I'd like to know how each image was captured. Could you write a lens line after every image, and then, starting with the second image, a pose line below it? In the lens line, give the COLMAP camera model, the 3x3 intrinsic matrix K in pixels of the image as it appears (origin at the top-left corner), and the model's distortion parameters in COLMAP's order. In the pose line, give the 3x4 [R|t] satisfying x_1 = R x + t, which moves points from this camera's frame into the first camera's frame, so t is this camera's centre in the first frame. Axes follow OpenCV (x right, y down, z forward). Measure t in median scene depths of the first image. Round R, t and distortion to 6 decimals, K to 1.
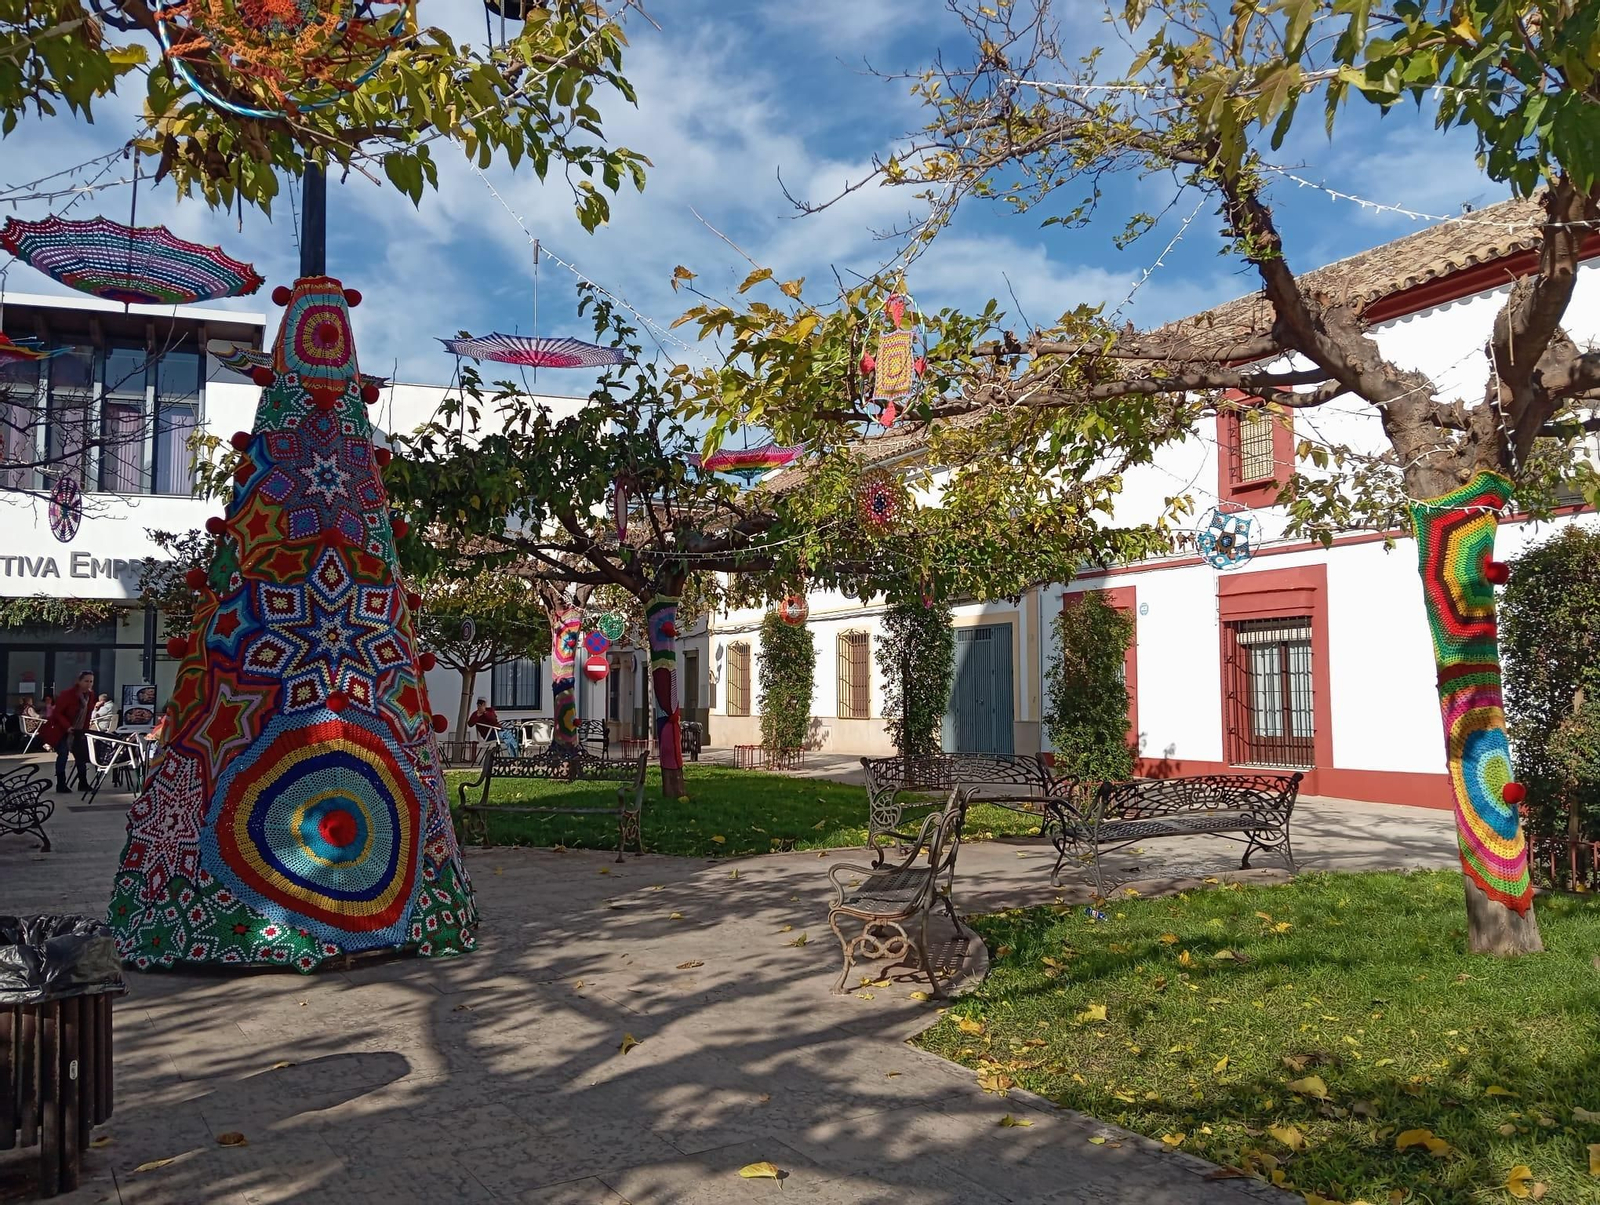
lens RADIAL K [[1312.4, 0, 800.0], [0, 1312.4, 602.5], [0, 0, 1]] dist [0.094327, -0.193542]
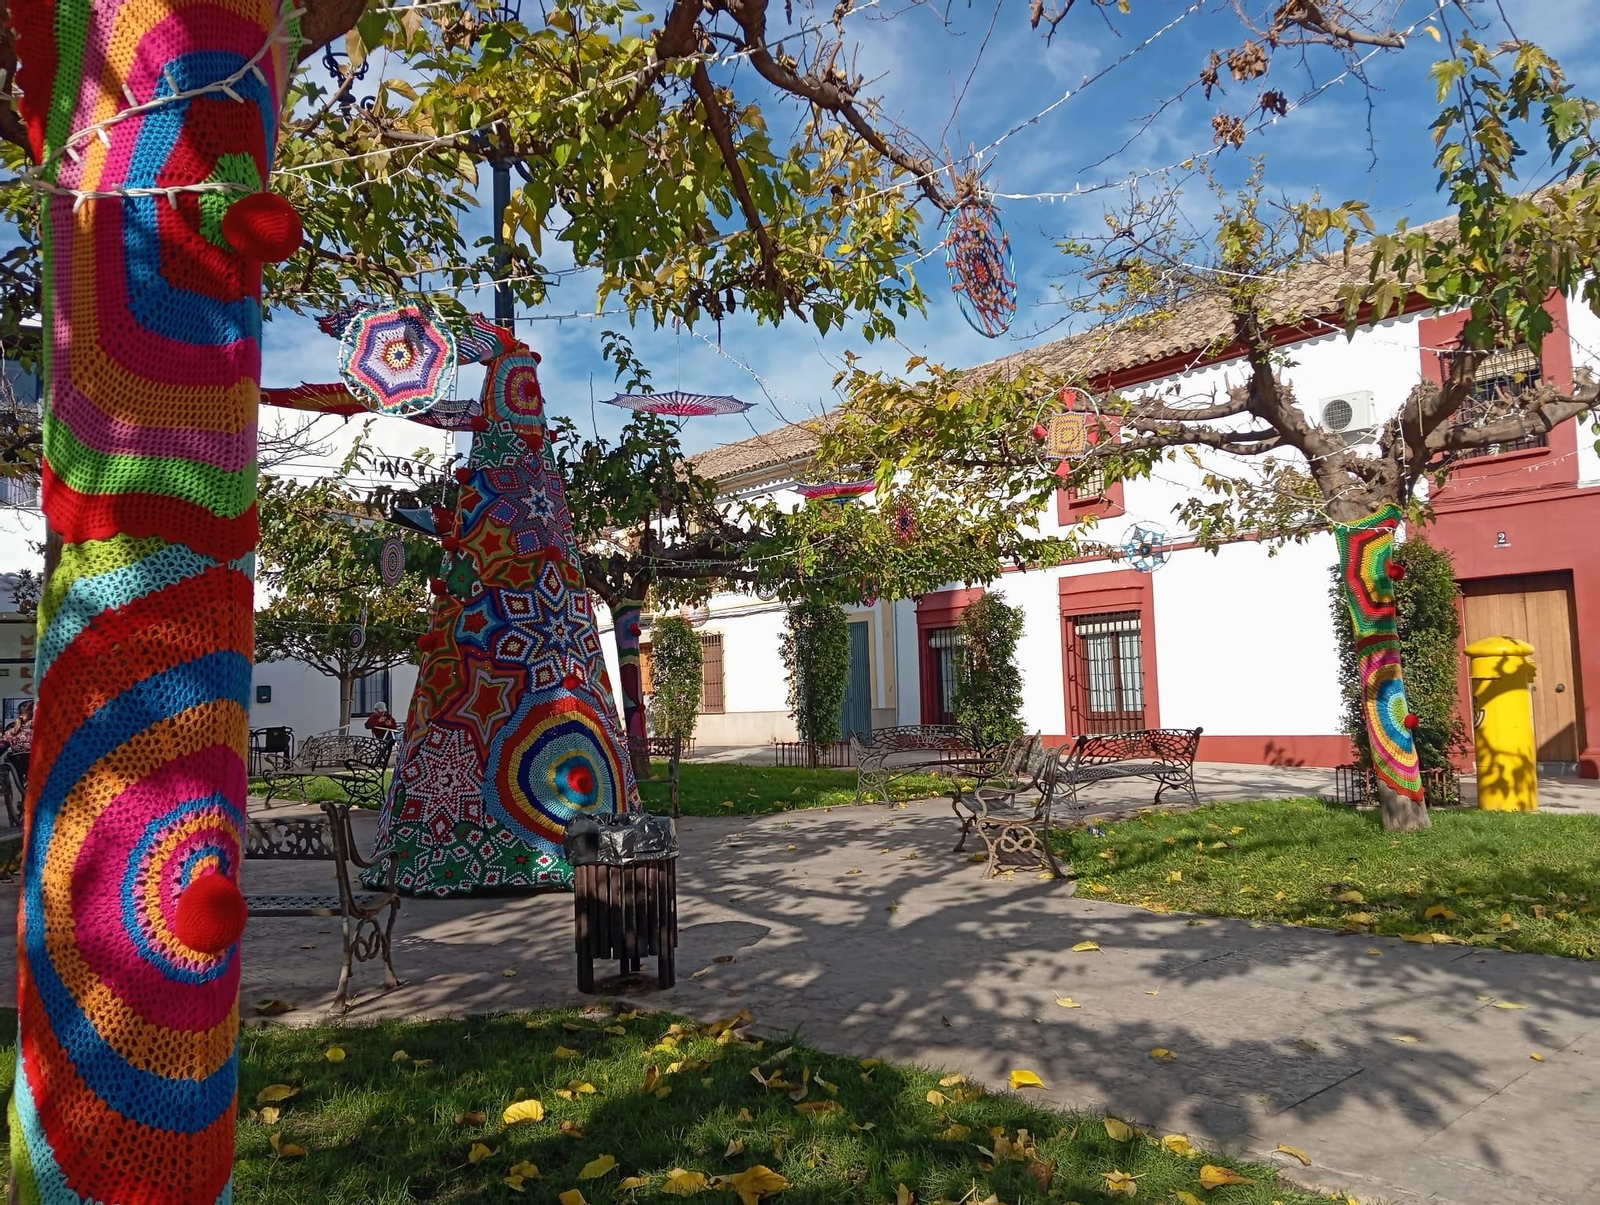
lens RADIAL K [[1312.4, 0, 800.0], [0, 1312.4, 602.5], [0, 0, 1]] dist [0.094327, -0.193542]
pose [[0.980093, -0.013433, 0.198085, -0.376448], [0.014259, 0.999895, -0.002742, 0.004867], [-0.198027, 0.005511, 0.980181, -0.281569]]
